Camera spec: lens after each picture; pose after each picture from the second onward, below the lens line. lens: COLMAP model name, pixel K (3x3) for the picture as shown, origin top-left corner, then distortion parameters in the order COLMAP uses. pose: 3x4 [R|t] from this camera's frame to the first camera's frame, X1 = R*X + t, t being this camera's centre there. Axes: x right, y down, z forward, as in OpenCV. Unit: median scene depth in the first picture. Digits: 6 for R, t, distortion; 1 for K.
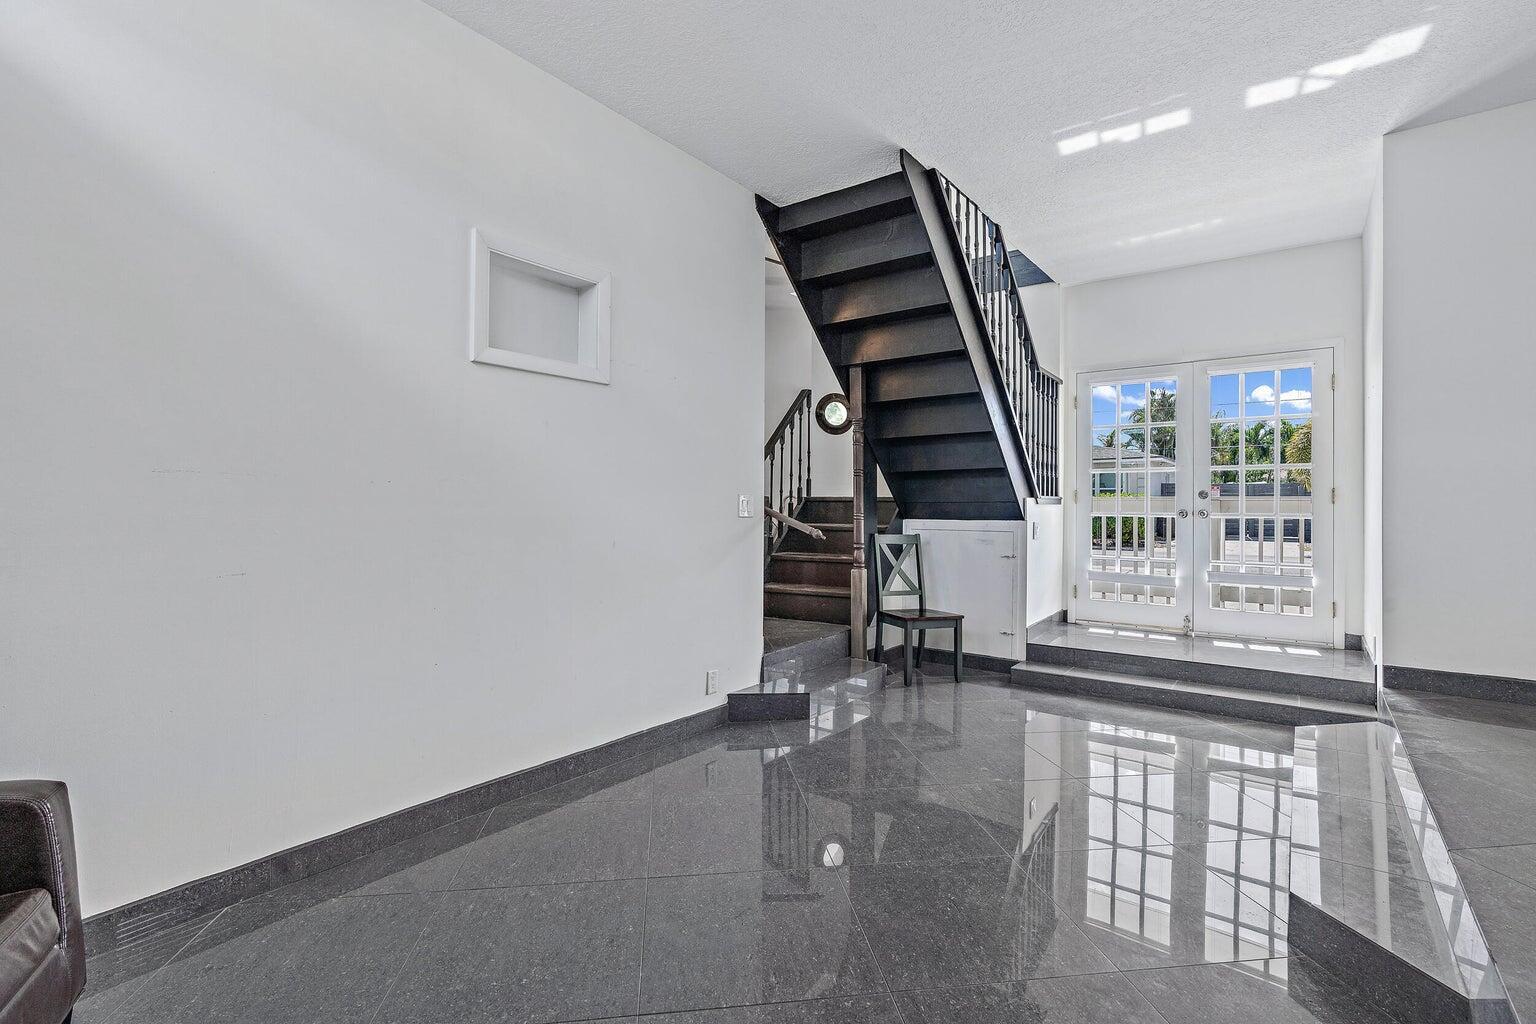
lens RADIAL K [[722.5, 0, 766.1], [0, 722.5, 503.5], [0, 0, 1]] dist [0.000139, 0.000480]
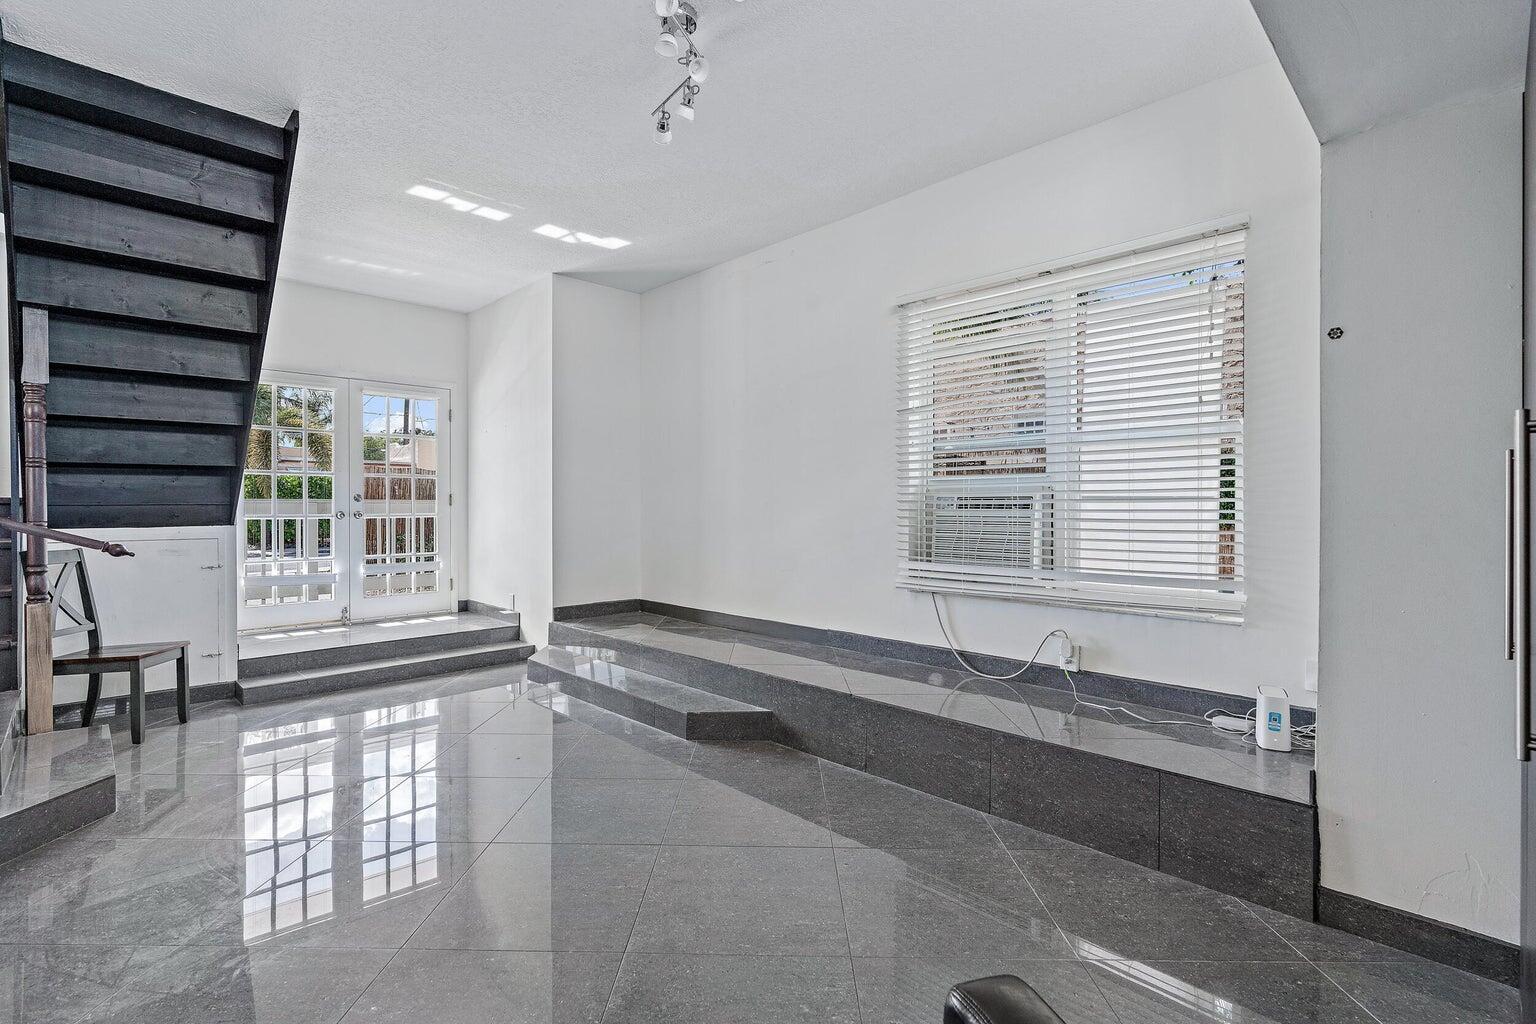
lens RADIAL K [[722.5, 0, 768.1], [0, 722.5, 512.5], [0, 0, 1]] dist [0.000139, 0.000480]
pose [[0.138983, -0.011813, 0.990224, -0.437477], [-0.000894, 0.999927, 0.012054, -0.003704], [-0.990294, -0.002561, 0.138962, 0.210325]]
